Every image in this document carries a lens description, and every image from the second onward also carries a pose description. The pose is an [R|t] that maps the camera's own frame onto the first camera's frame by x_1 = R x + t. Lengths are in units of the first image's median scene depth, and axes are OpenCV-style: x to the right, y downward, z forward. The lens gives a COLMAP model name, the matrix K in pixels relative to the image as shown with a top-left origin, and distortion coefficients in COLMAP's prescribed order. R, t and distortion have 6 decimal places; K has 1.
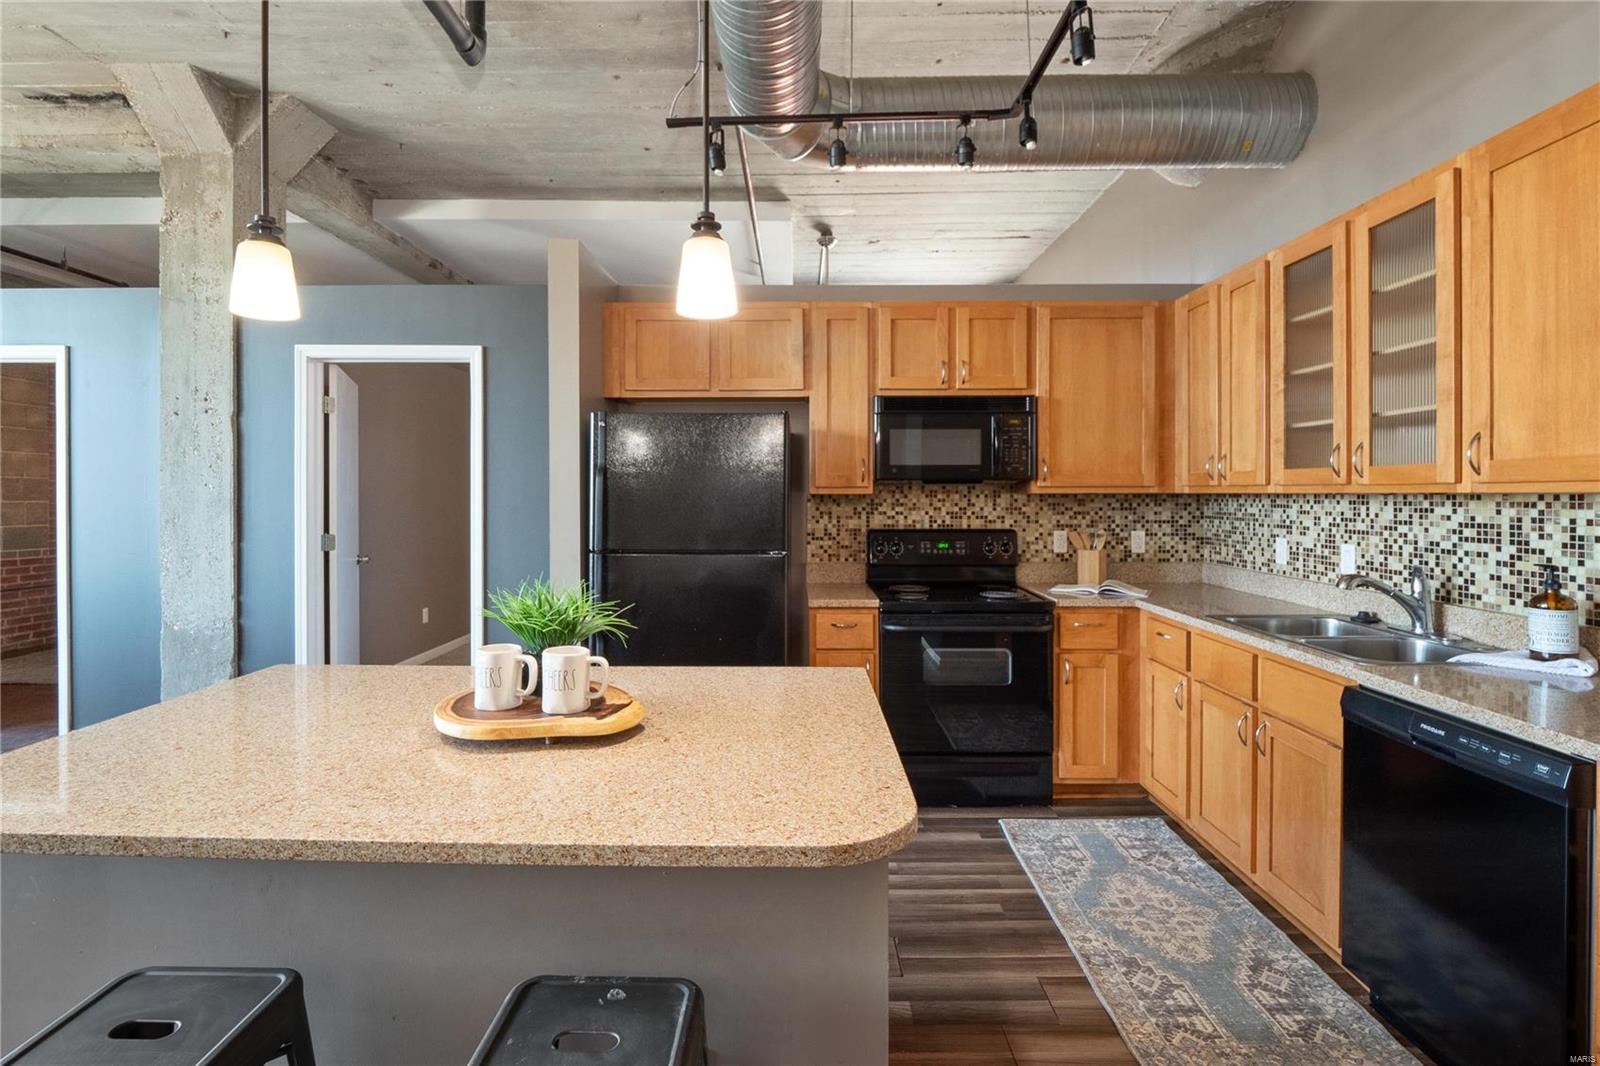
lens RADIAL K [[758.2, 0, 784.3], [0, 758.2, 500.0], [0, 0, 1]] dist [-0.012058, -0.000139]
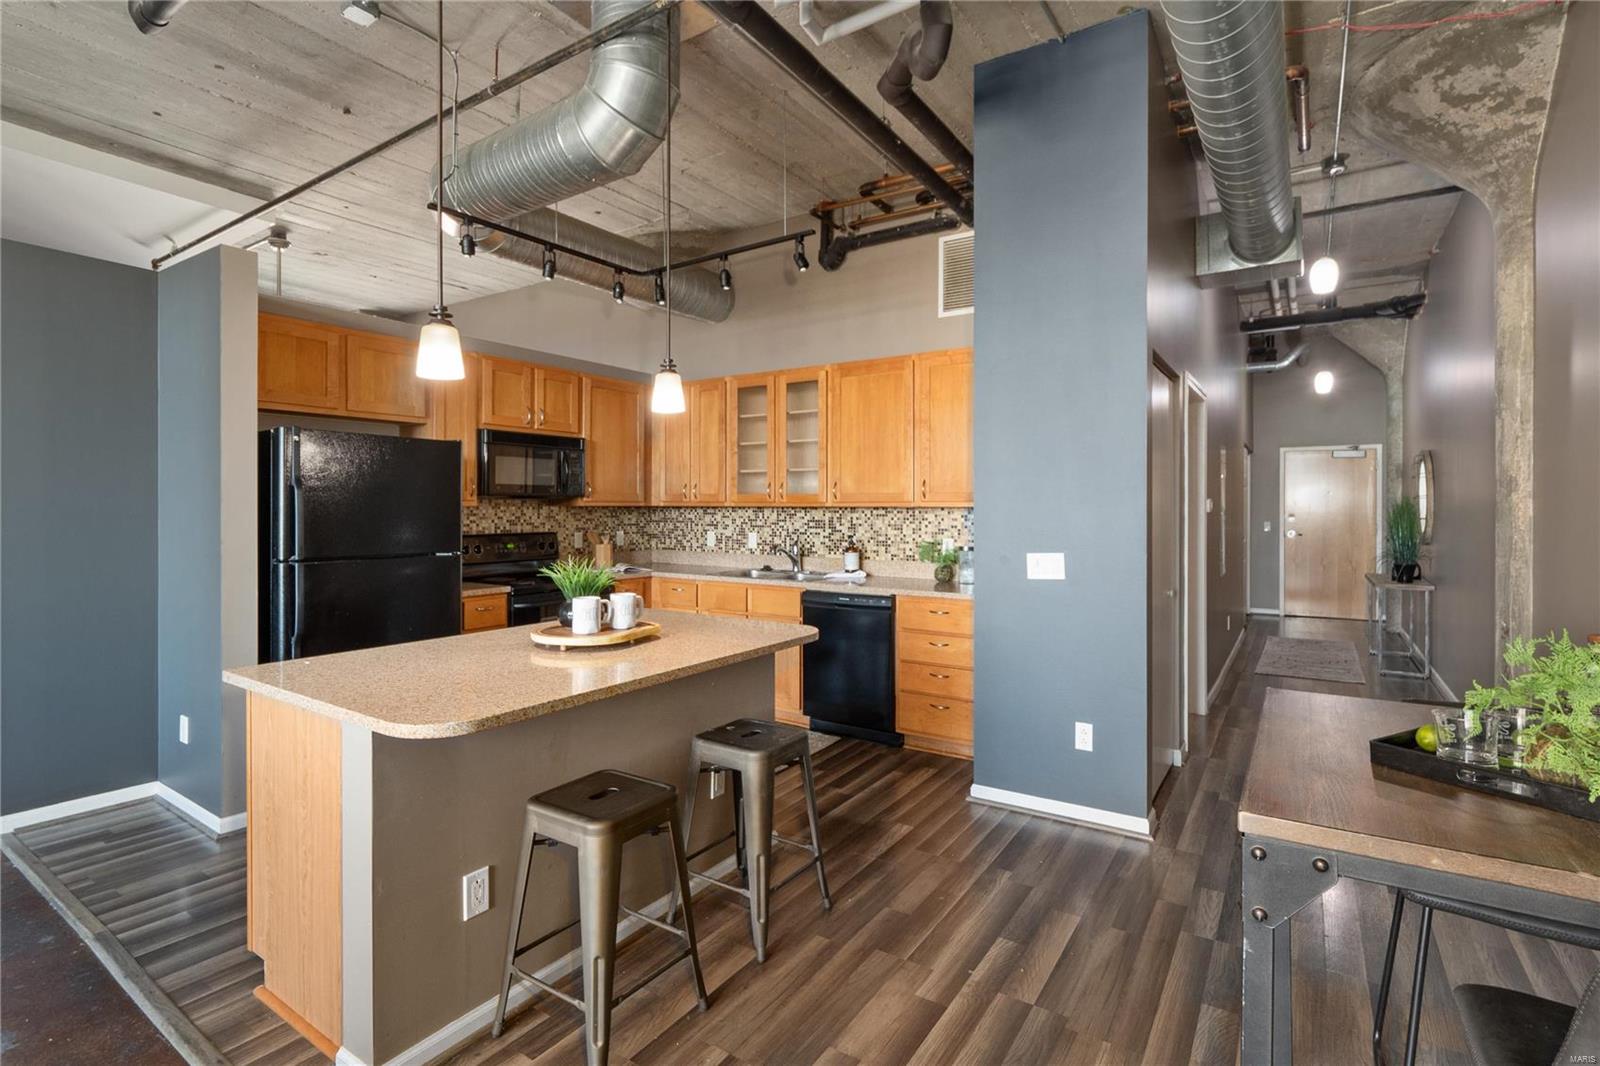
lens RADIAL K [[758.2, 0, 804.1], [0, 758.2, 511.1], [0, 0, 1]] dist [-0.012058, -0.000139]
pose [[0.542357, -0.003588, 0.840141, -0.711862], [0.004162, 0.999990, 0.001583, 0.000432], [-0.840138, 0.002638, 0.542366, -0.149116]]
